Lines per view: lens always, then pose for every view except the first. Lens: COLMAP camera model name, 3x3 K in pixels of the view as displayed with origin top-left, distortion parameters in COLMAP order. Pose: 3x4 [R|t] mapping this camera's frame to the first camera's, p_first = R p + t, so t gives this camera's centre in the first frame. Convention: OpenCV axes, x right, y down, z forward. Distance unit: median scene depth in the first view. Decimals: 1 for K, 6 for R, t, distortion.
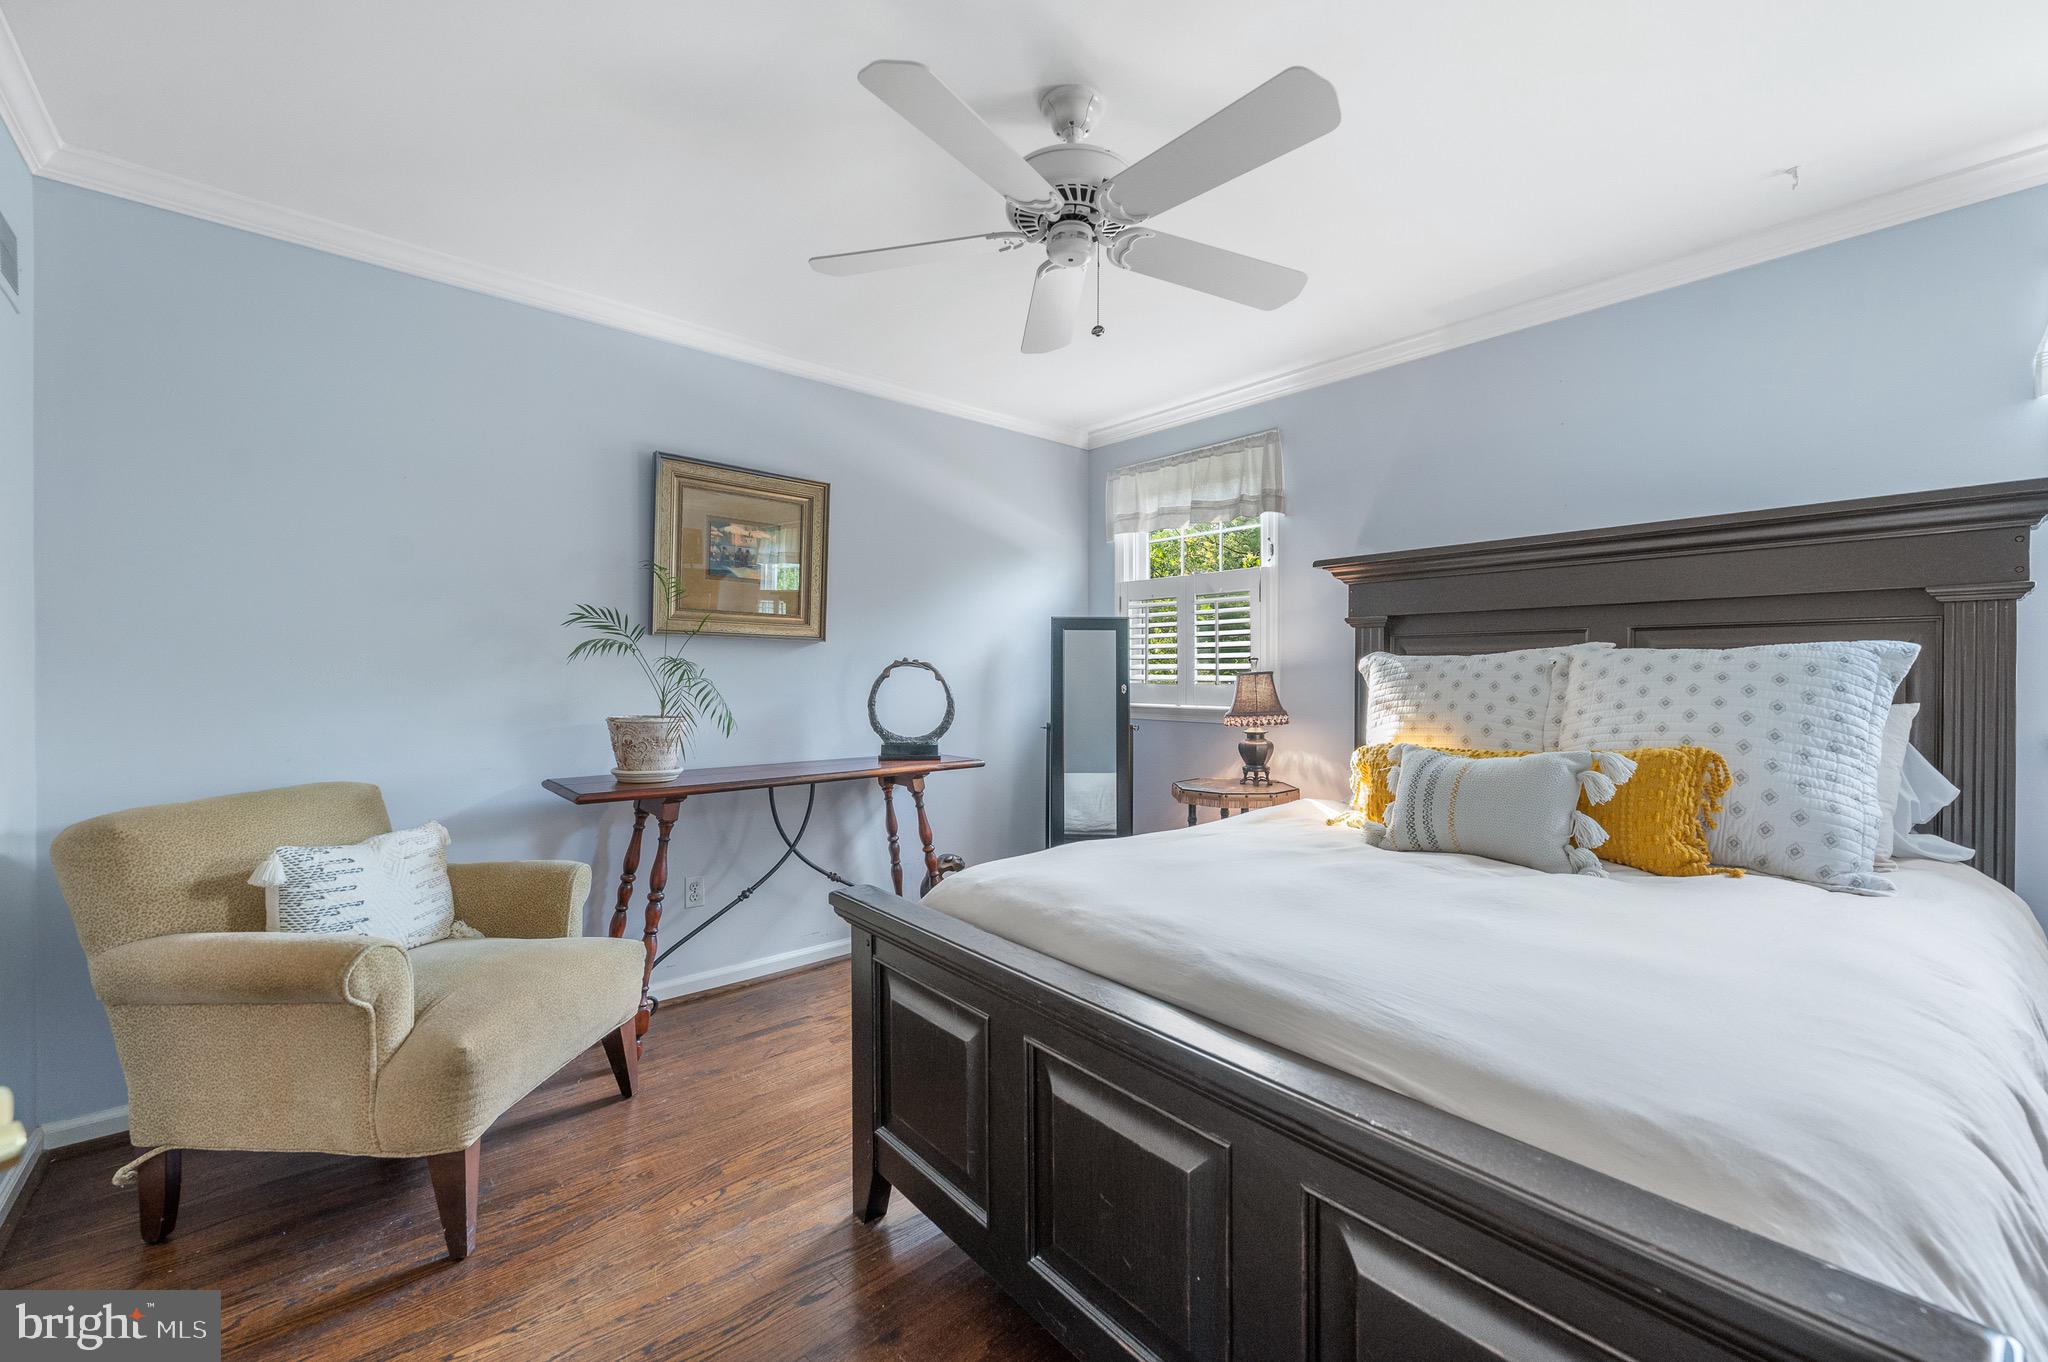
lens RADIAL K [[824.3, 0, 1029.3], [0, 824.3, 676.4], [0, 0, 1]] dist [-0.002935, 0.000061]
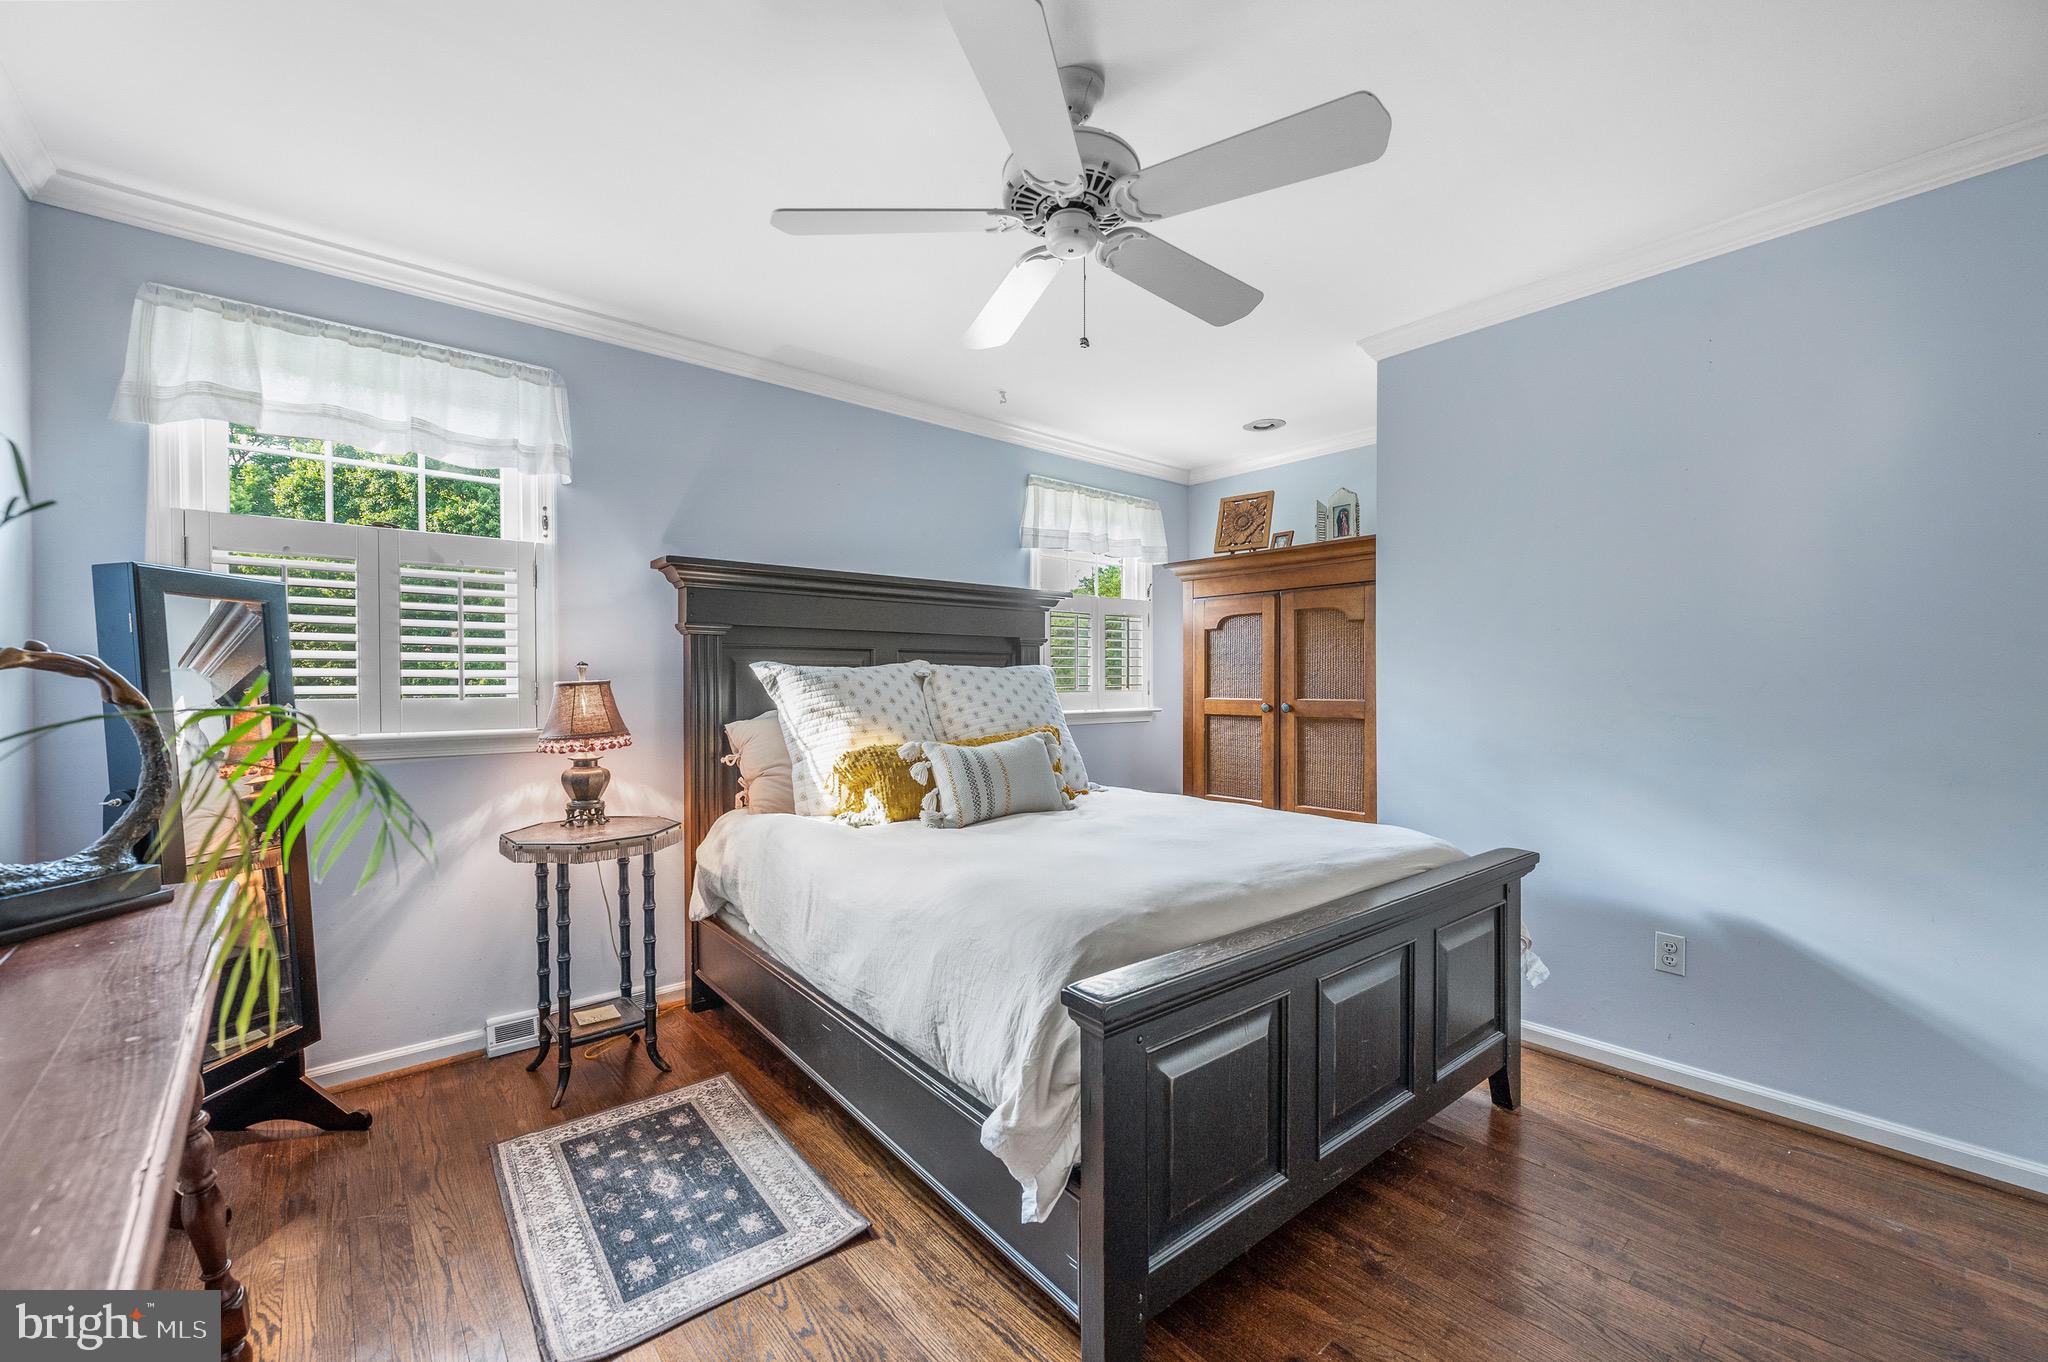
lens RADIAL K [[824.3, 0, 1028.9], [0, 824.3, 686.0], [0, 0, 1]] dist [-0.002935, 0.000061]
pose [[-0.000370, -0.007973, 0.999968, -0.505023], [0.004375, 0.999959, 0.007975, -0.005386], [-0.999990, 0.004378, -0.000335, 0.582161]]
